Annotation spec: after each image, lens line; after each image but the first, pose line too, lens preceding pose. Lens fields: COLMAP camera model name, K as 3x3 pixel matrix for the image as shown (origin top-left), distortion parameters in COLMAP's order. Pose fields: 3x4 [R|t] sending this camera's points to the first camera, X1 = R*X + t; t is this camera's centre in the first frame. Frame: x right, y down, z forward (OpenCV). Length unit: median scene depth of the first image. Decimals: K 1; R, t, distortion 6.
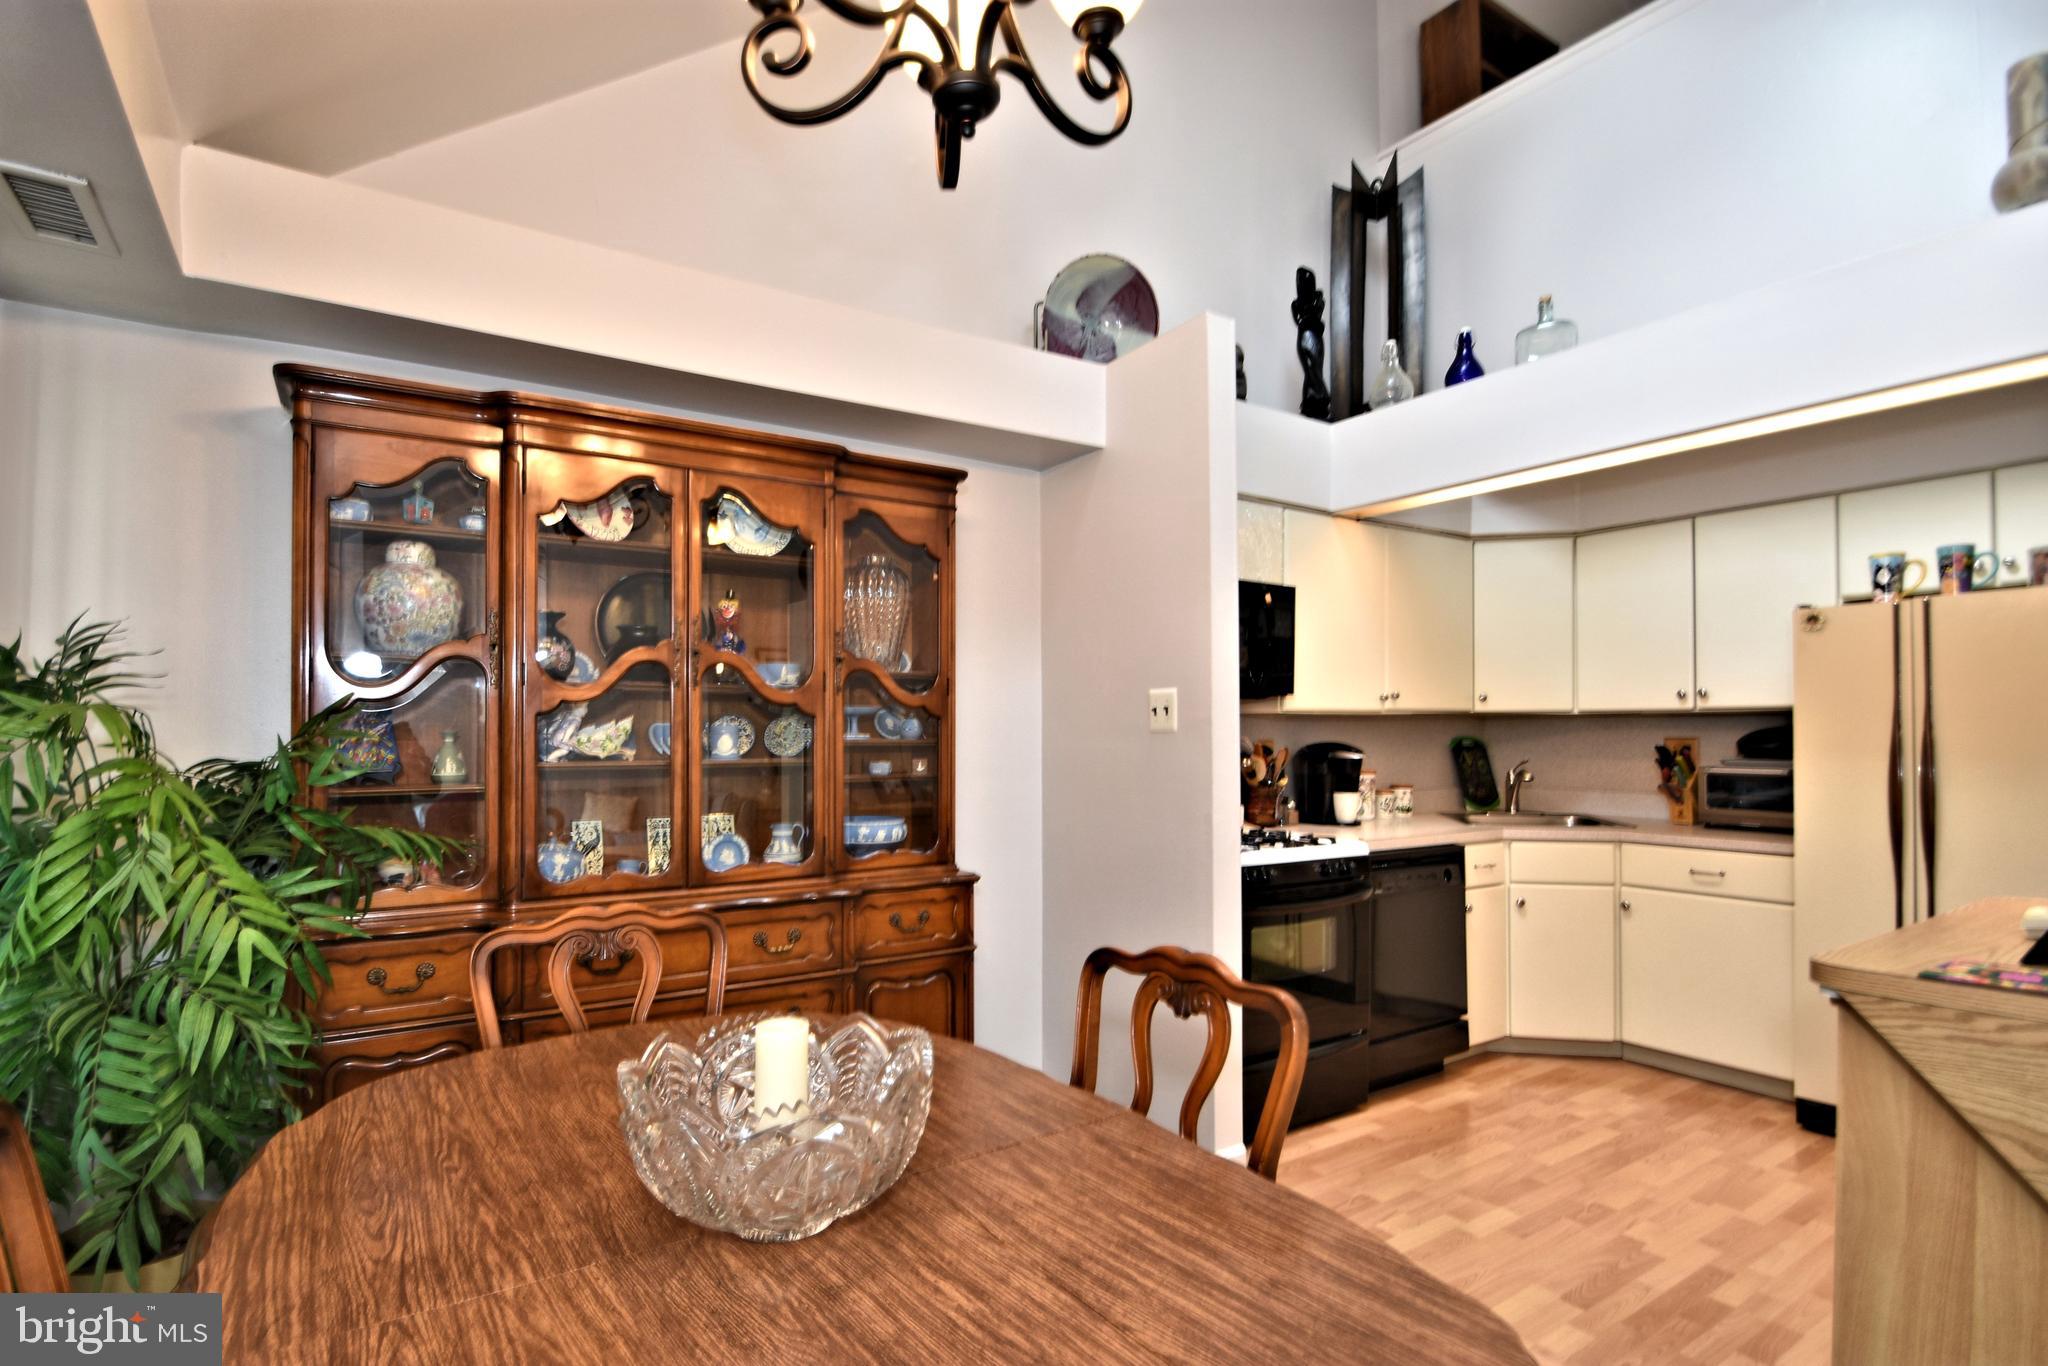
lens RADIAL K [[1001.1, 0, 988.2], [0, 1001.1, 726.7], [0, 0, 1]] dist [0.000348, -0.010954]
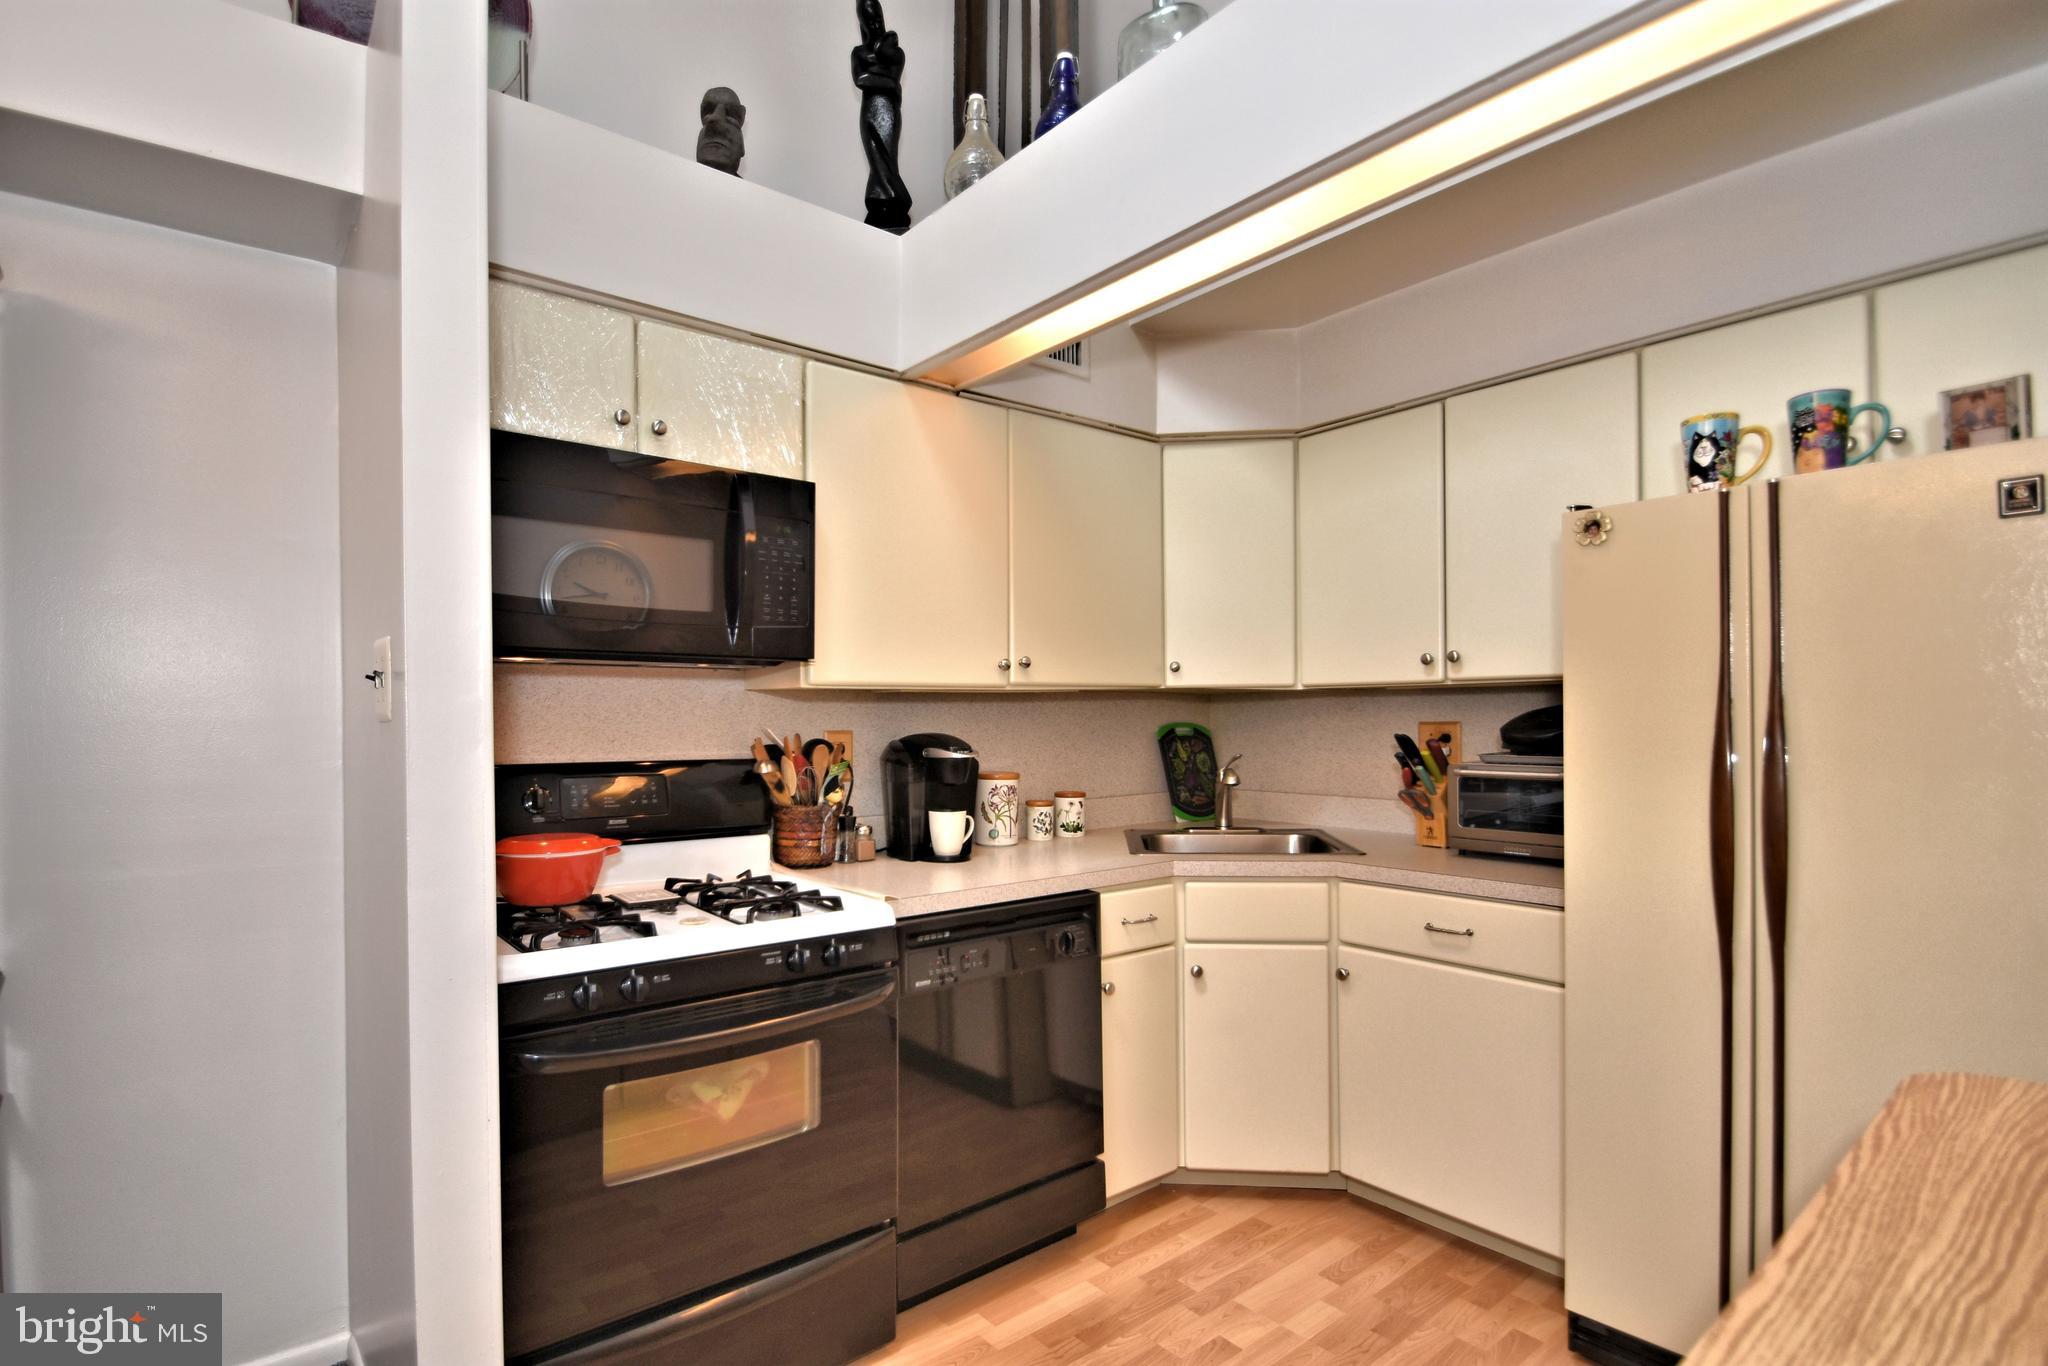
lens RADIAL K [[983.9, 0, 992.3], [0, 983.9, 728.6], [0, 0, 1]] dist [-0.004129, -0.000788]
pose [[0.994688, -0.008207, 0.102607, 0.353245], [0.006513, 0.999837, 0.016832, 0.001590], [-0.102728, -0.016074, 0.994580, 0.388095]]
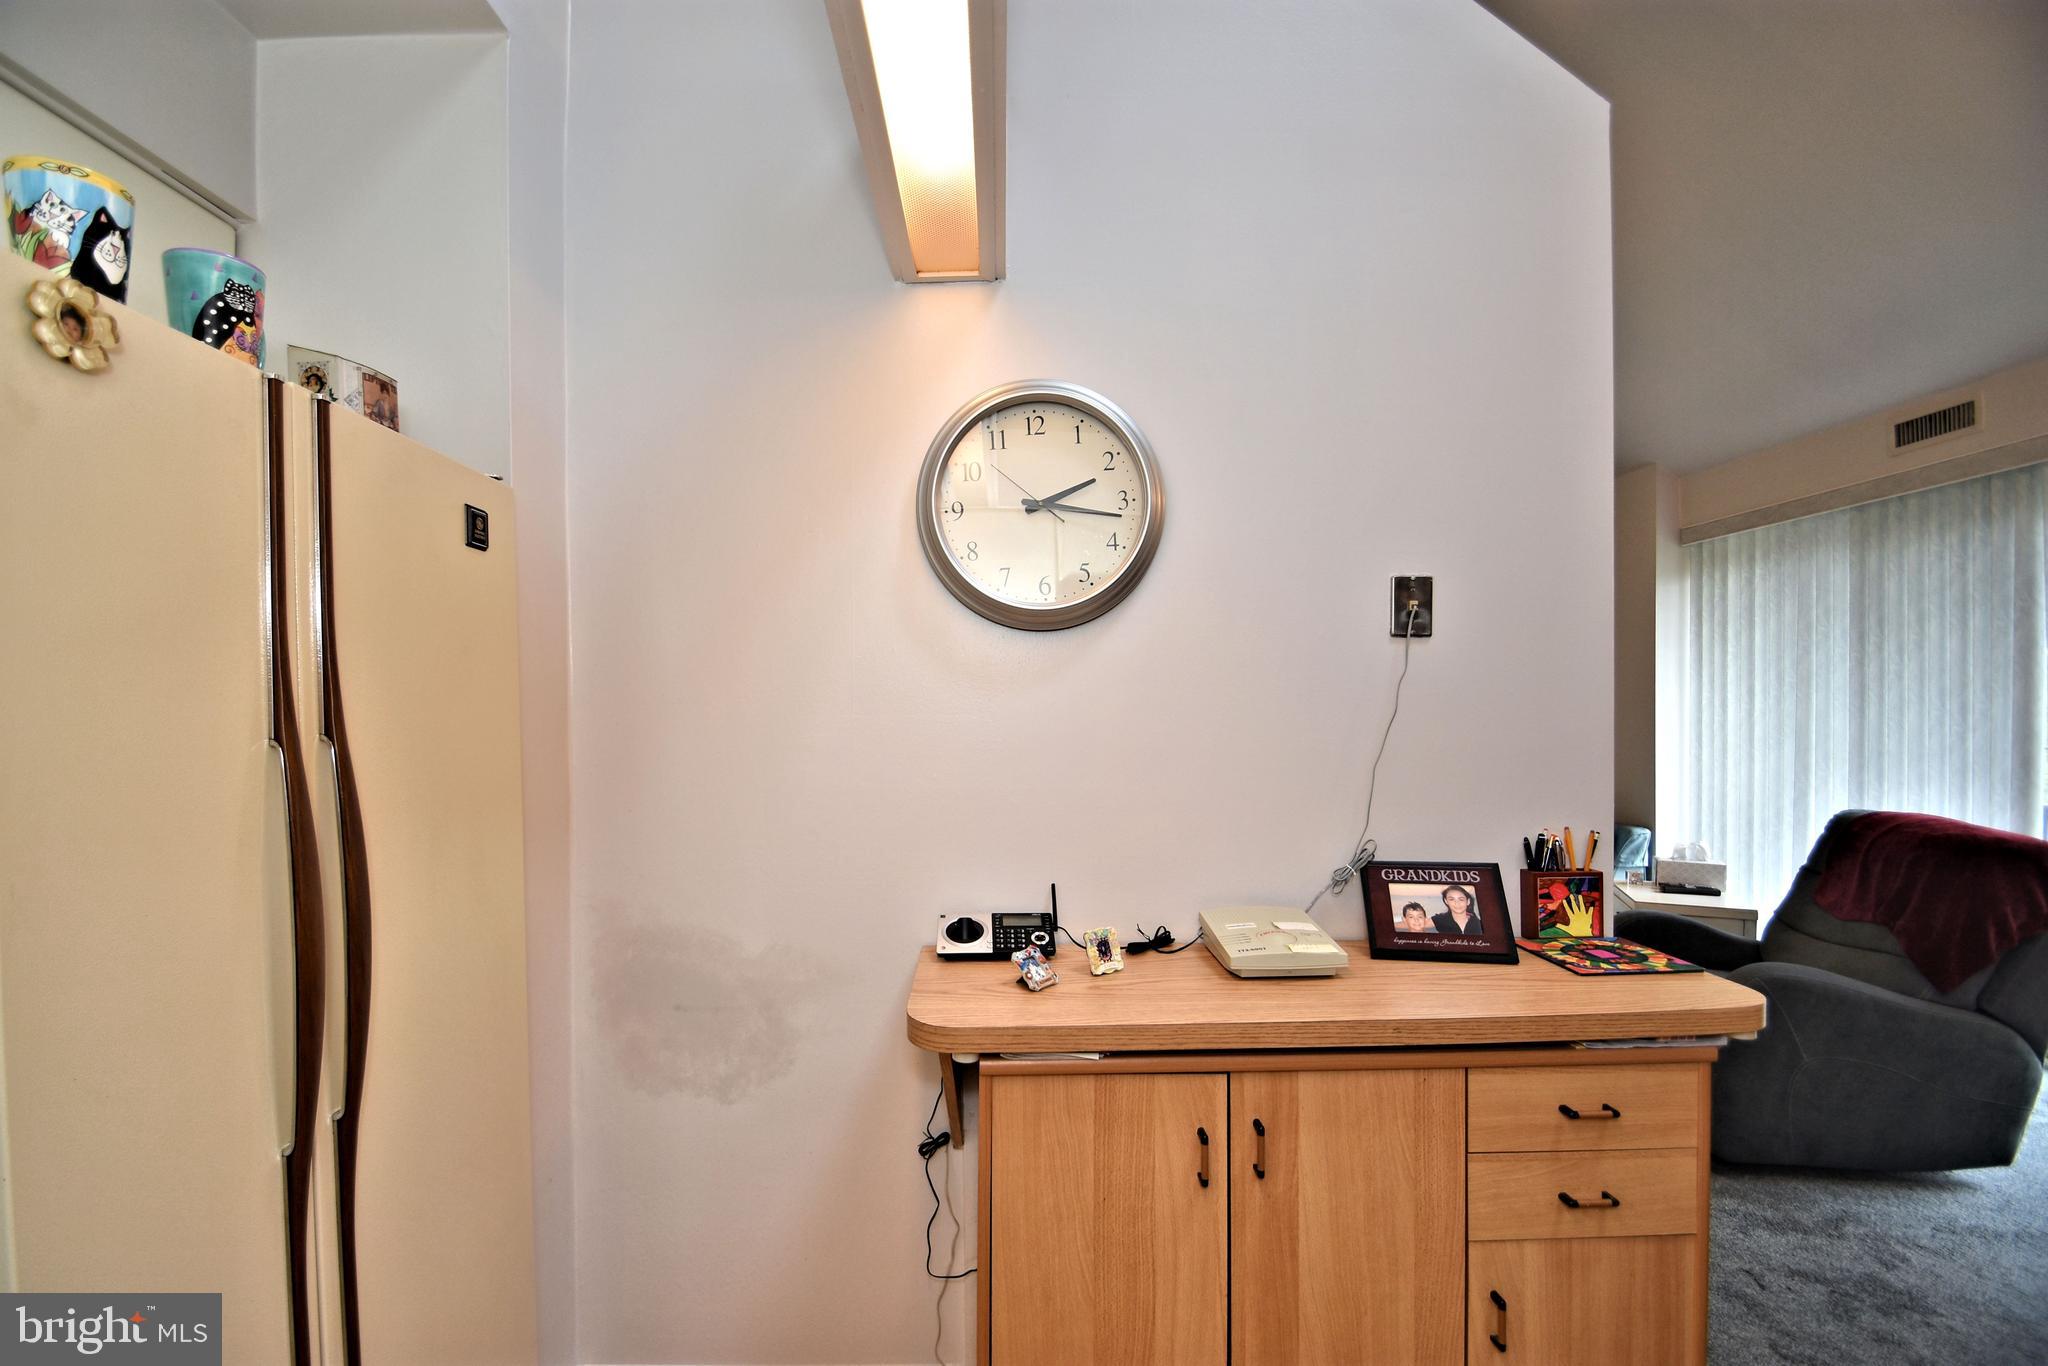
lens RADIAL K [[911.4, 0, 991.5], [0, 911.4, 725.6], [0, 0, 1]] dist [0.014143, -0.017849]
pose [[-0.840995, 0.013401, 0.540878, 0.446577], [0.009930, 0.999907, -0.009334, -0.000566], [-0.540952, -0.002479, -0.841050, 0.927046]]
